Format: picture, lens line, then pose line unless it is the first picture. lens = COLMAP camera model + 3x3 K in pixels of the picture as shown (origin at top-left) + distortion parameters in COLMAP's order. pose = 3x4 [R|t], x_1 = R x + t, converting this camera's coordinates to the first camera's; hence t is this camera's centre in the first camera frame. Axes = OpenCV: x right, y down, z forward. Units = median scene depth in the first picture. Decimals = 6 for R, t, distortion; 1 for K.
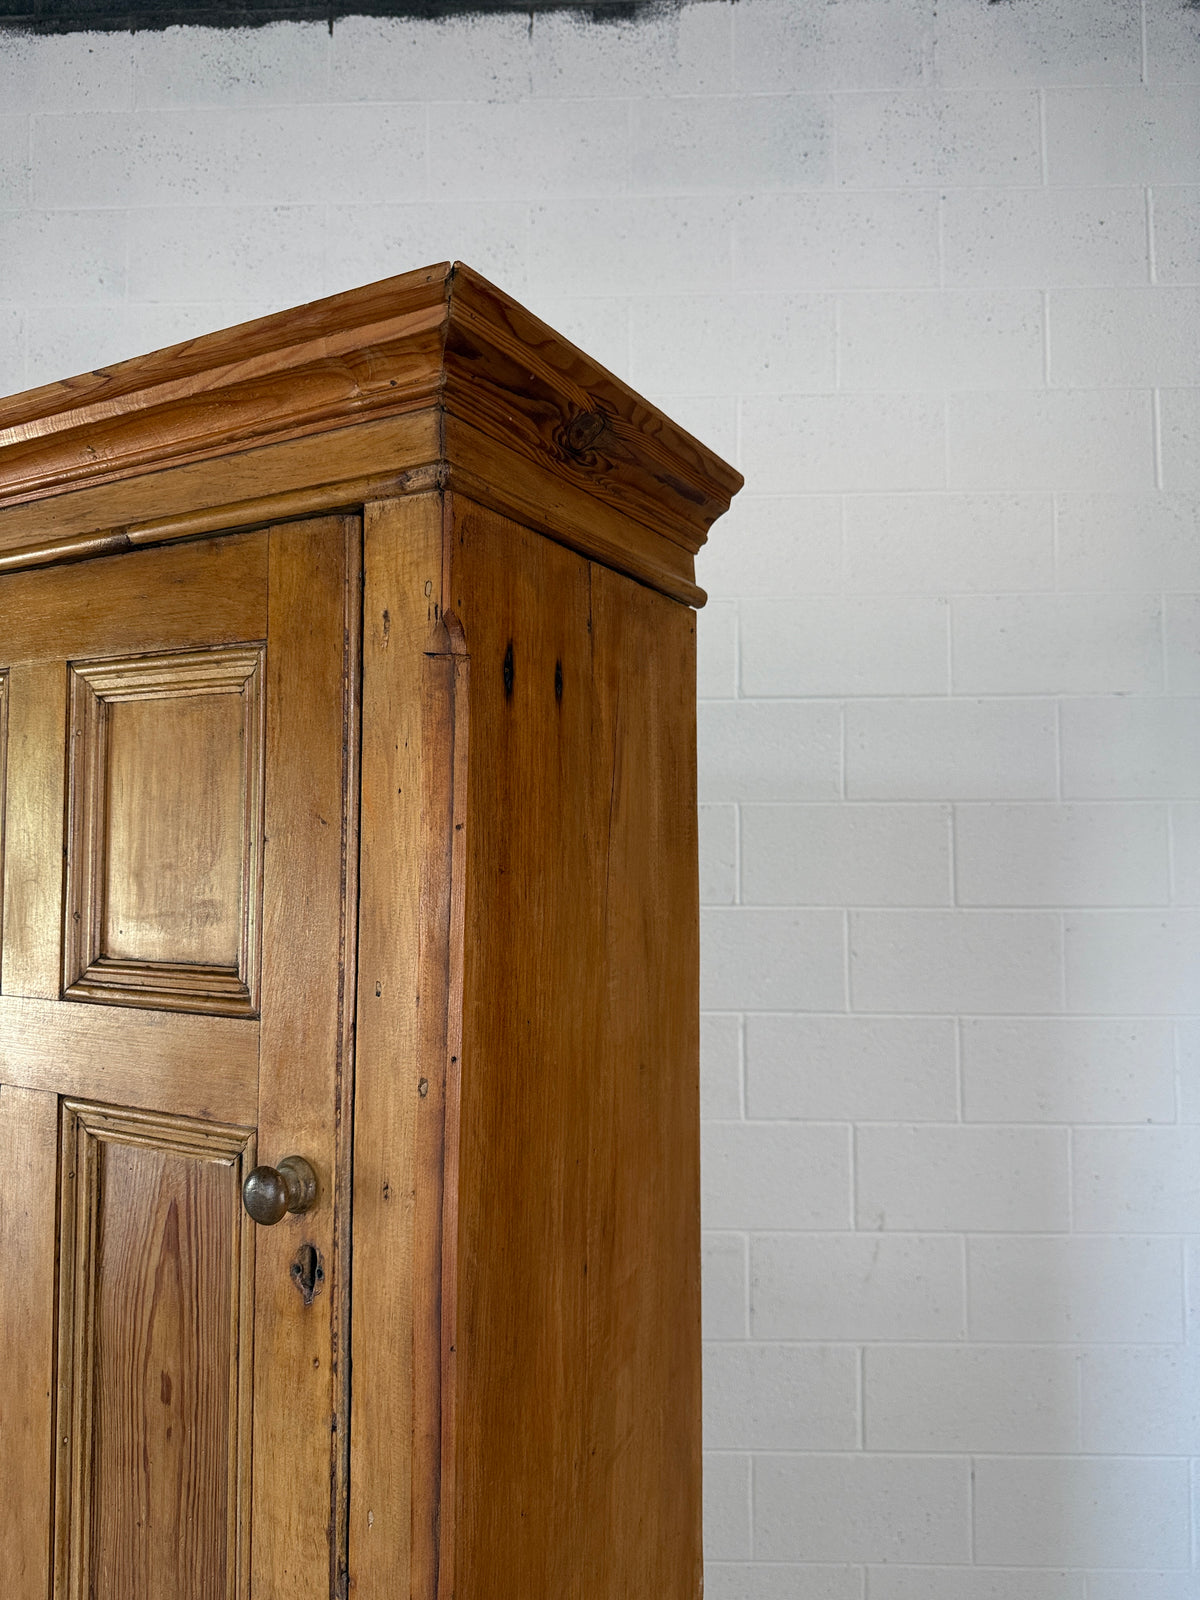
lens RADIAL K [[1131.2, 0, 609.1], [0, 1131.2, 799.4], [0, 0, 1]] dist [0.044659, -0.067342]
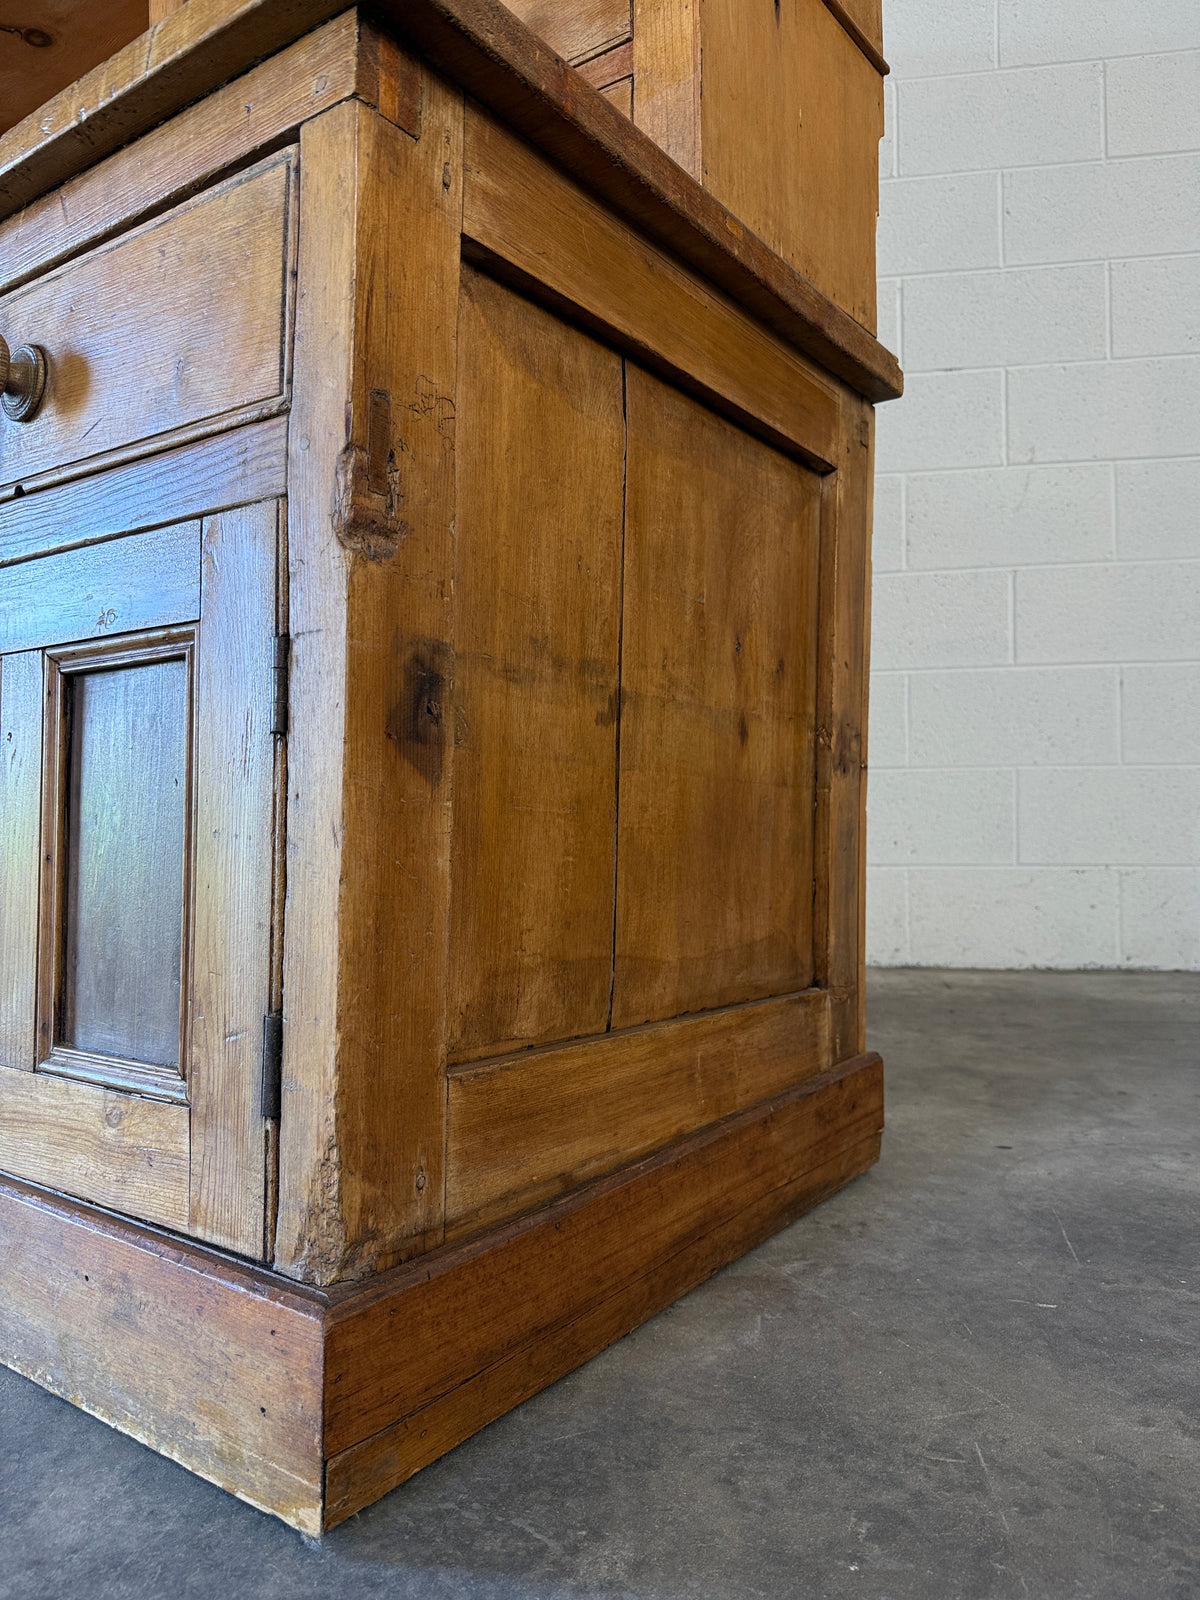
lens RADIAL K [[1122.7, 0, 603.0], [0, 1122.7, 797.9], [0, 0, 1]] dist [0.091139, -0.147313]
pose [[0.991697, -0.011873, -0.128046, -0.082052], [0.017128, 0.999052, 0.040023, 1.821516], [0.127450, -0.041884, 0.990960, -0.364323]]
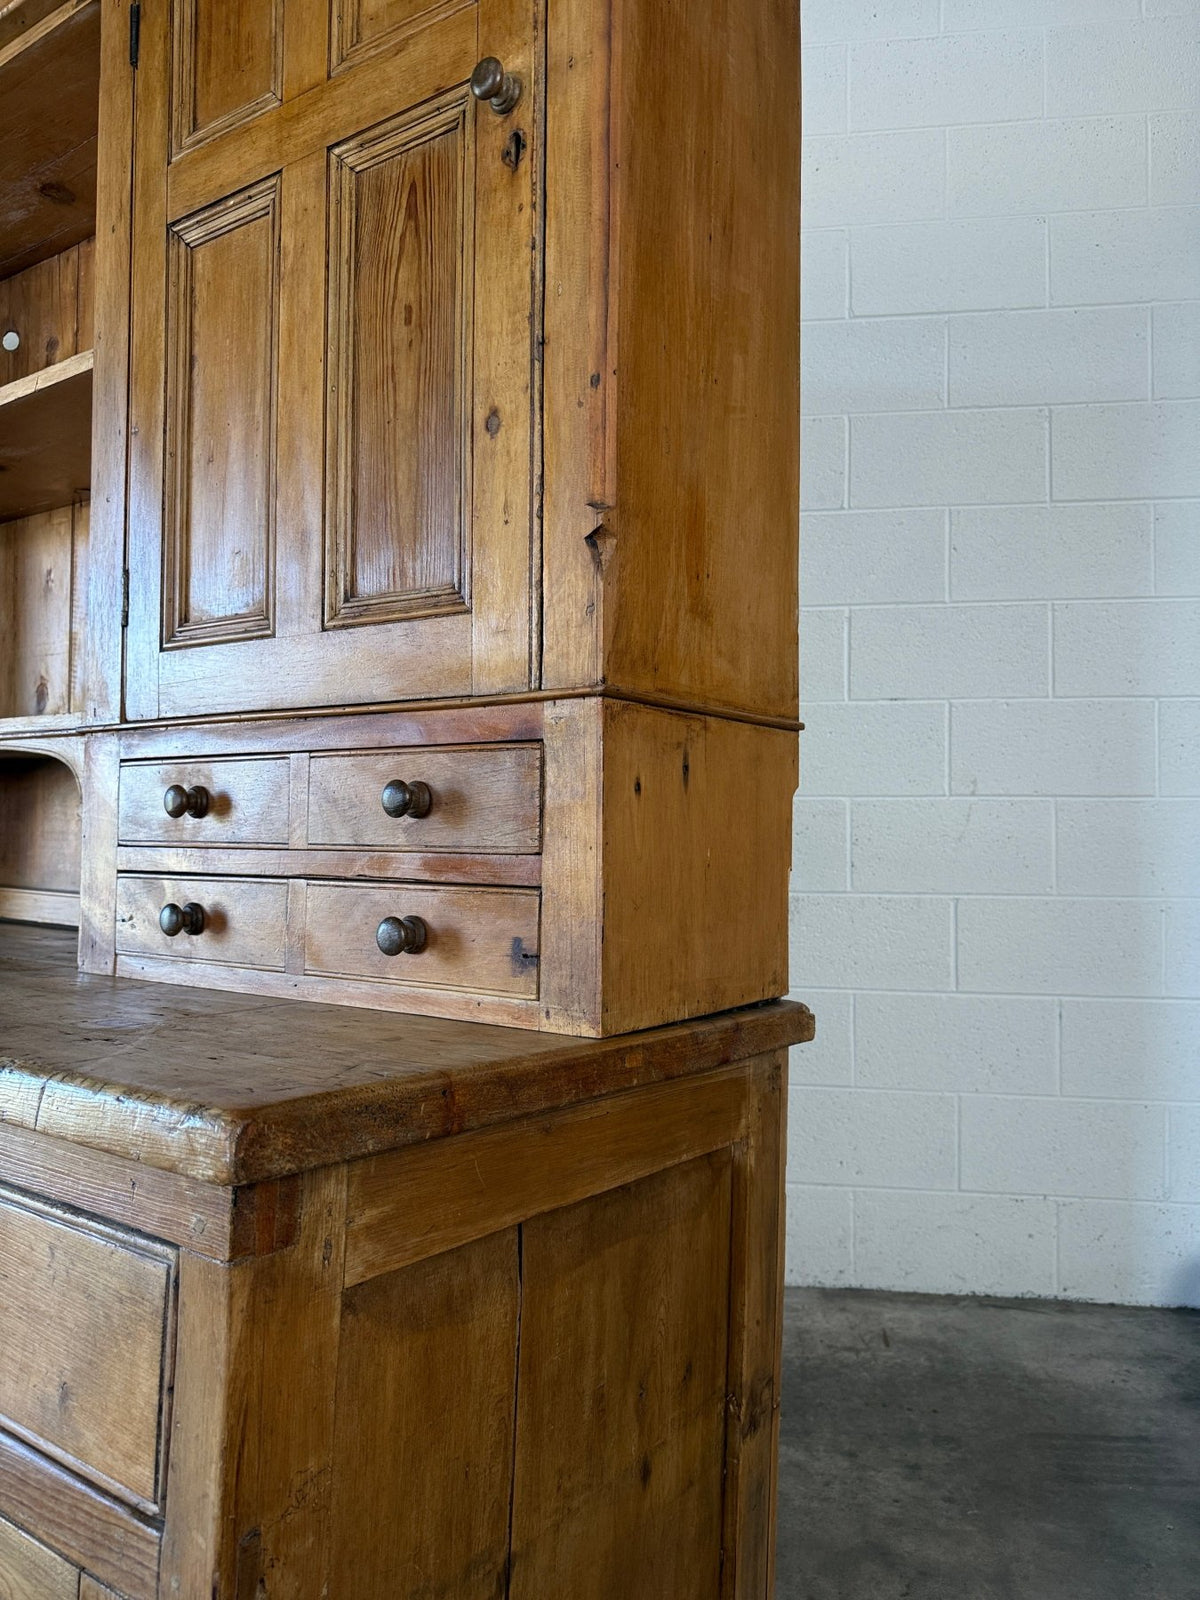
lens RADIAL K [[1131.2, 0, 609.1], [0, 1131.2, 799.4], [0, 0, 1]] dist [0.044659, -0.067342]
pose [[0.994787, 0.003370, -0.101917, -0.000460], [-0.001490, 0.999827, 0.018518, 1.027759], [0.101962, -0.018270, 0.994621, -0.352773]]
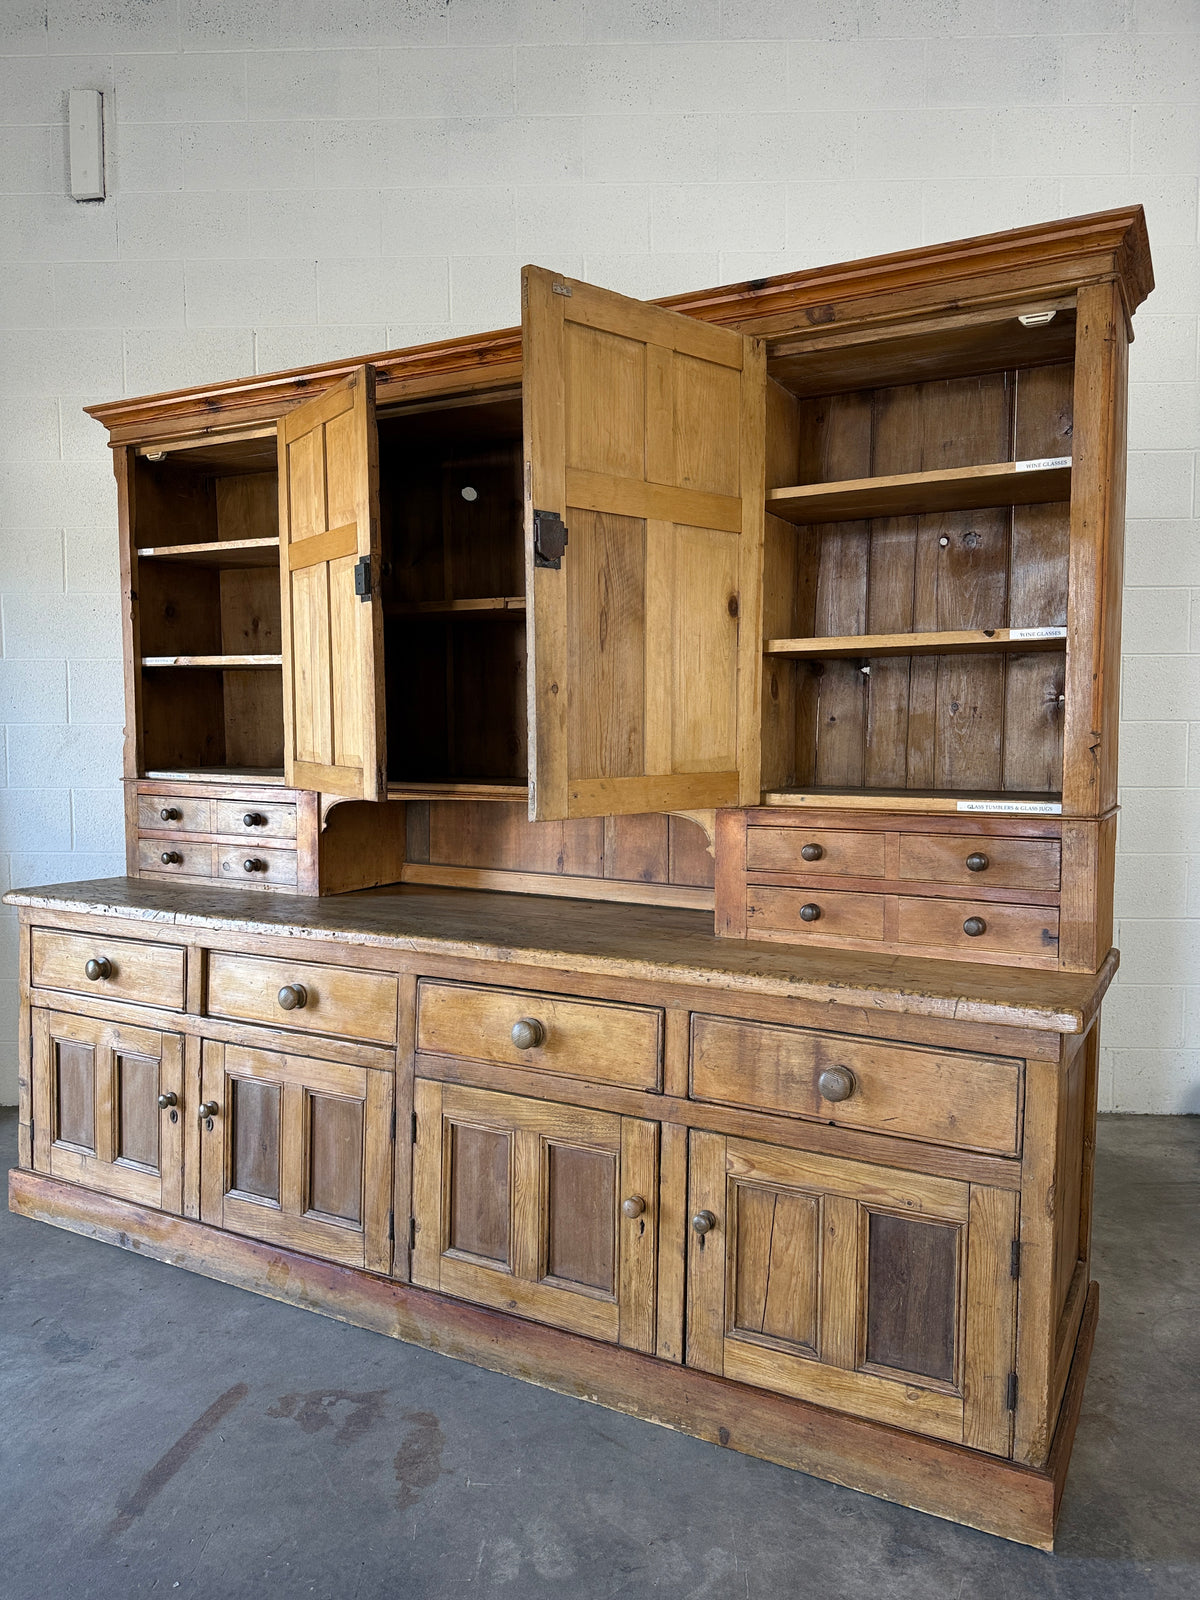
lens RADIAL K [[1132.2, 0, 601.2], [0, 1132.2, 799.3], [0, 0, 1]] dist [0.017440, -0.020663]
pose [[0.999976, -0.001437, 0.006722, -1.250150], [0.000686, 0.993895, 0.110325, 0.613287], [-0.006840, -0.110318, 0.993873, -1.726269]]
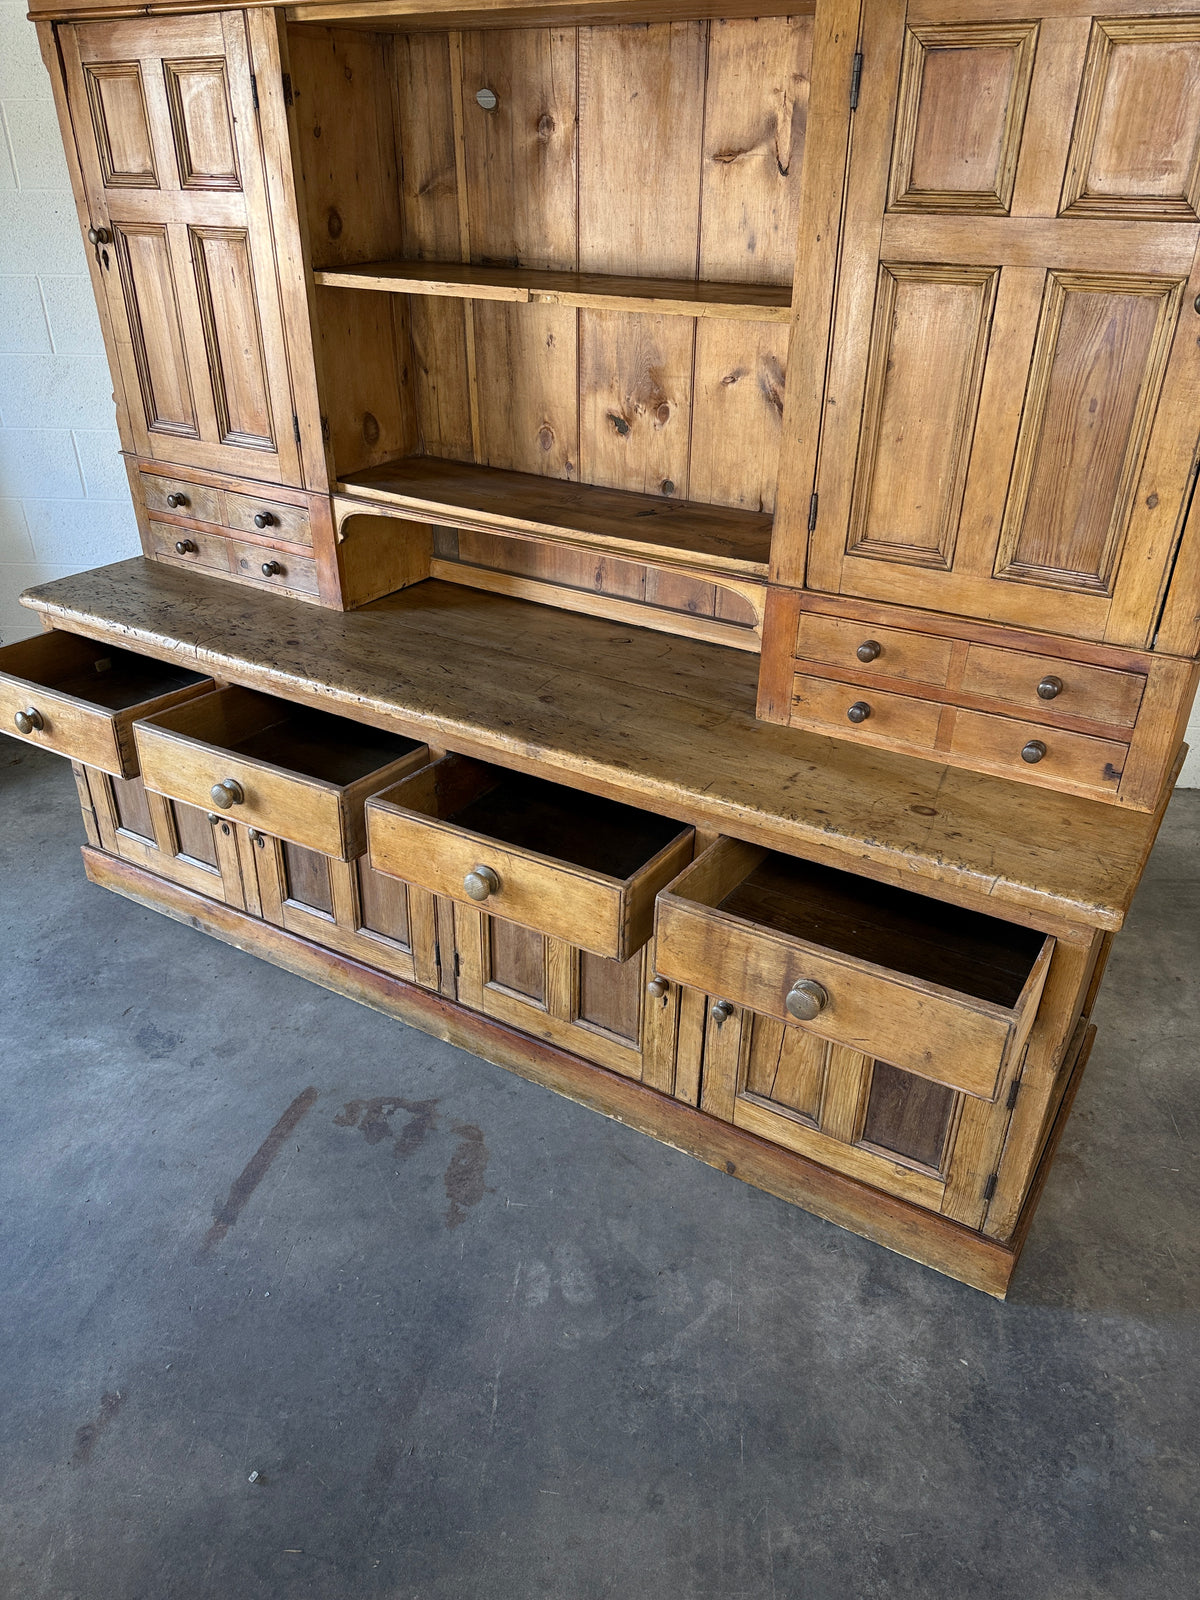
lens RADIAL K [[1122.7, 0, 603.0], [0, 1122.7, 797.9], [0, 0, 1]] dist [0.091139, -0.147313]
pose [[0.998936, 0.025359, -0.038527, -1.199099], [-0.000952, 0.846456, 0.532458, -0.030903], [0.046114, -0.531854, 0.845579, -1.319643]]
